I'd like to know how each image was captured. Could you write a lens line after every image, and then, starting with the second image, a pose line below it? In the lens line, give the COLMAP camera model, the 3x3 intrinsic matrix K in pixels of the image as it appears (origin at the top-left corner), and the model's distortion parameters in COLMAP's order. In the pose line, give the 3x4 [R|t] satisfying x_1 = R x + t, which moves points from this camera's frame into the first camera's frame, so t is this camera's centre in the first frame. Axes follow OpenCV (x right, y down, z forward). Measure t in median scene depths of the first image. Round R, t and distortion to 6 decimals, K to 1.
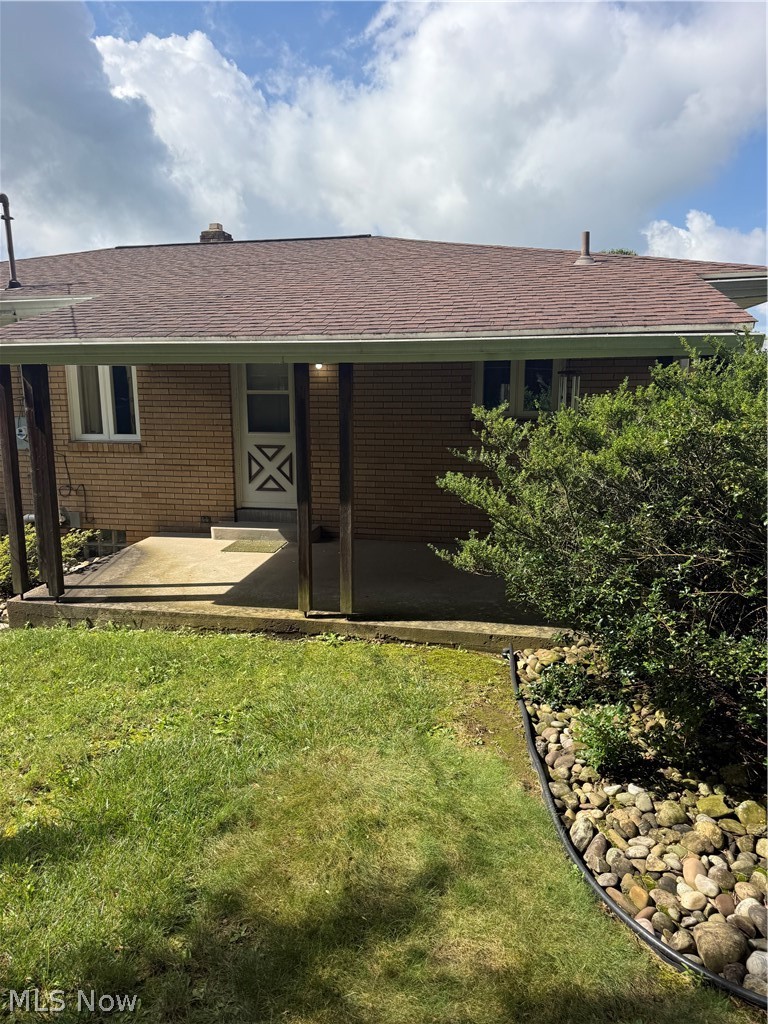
lens RADIAL K [[721.6, 0, 384.0], [0, 721.6, 512.0], [0, 0, 1]] dist [0.046889, -0.054477]
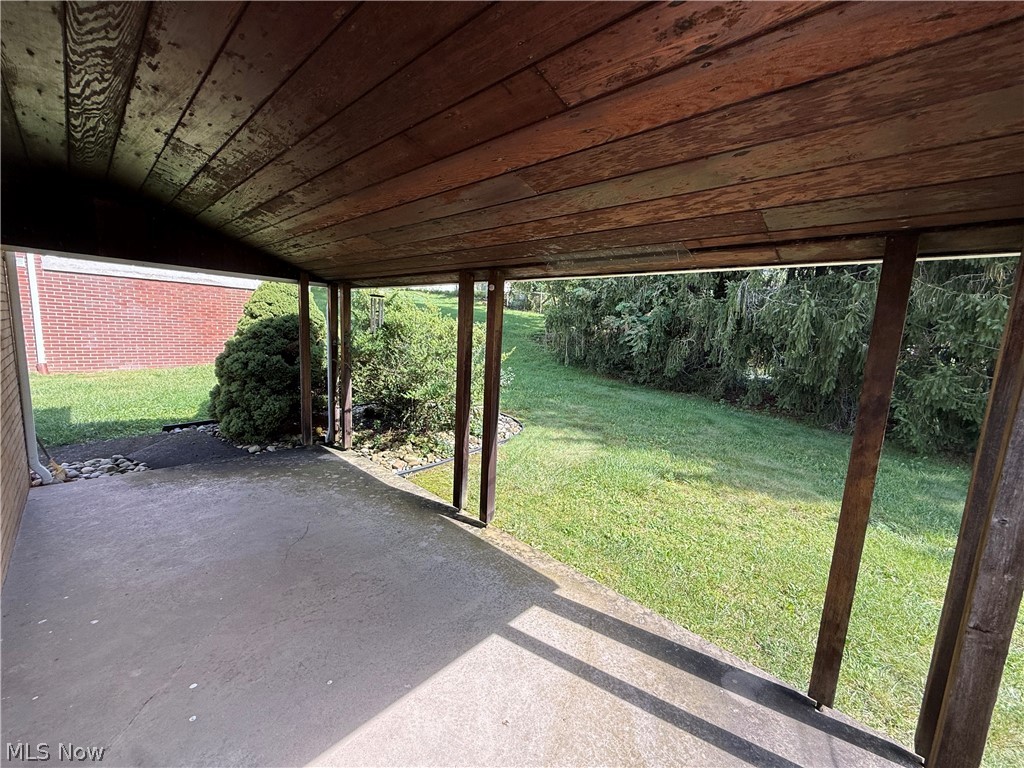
lens RADIAL K [[406.3, 0, 510.4], [0, 406.3, 385.4], [0, 0, 1]] dist [-0.000560, 0.000052]
pose [[-0.849977, -0.116753, 0.513720, -0.359543], [0.046877, 0.954504, 0.294490, -0.189372], [-0.524731, 0.274391, -0.805833, 1.217182]]
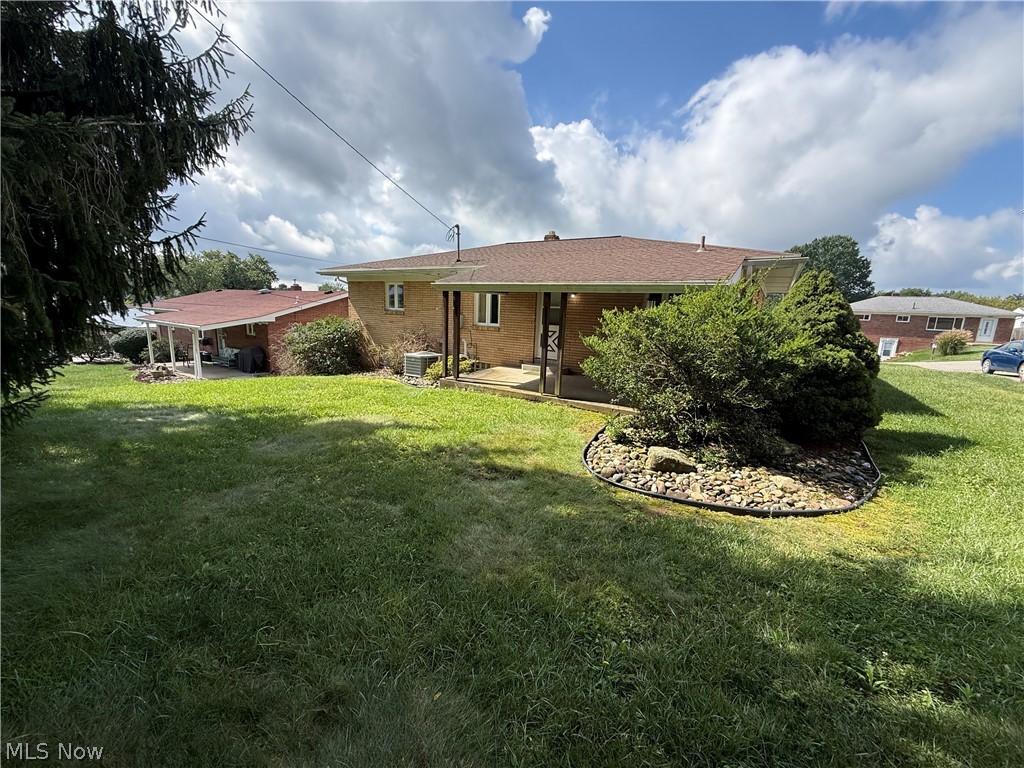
lens RADIAL K [[406.3, 0, 510.4], [0, 406.3, 385.4], [0, 0, 1]] dist [-0.000560, 0.000052]
pose [[0.932544, 0.108239, -0.344452, 0.238324], [-0.108624, 0.993916, 0.018241, 0.088286], [0.344330, 0.020405, 0.938627, -0.309429]]
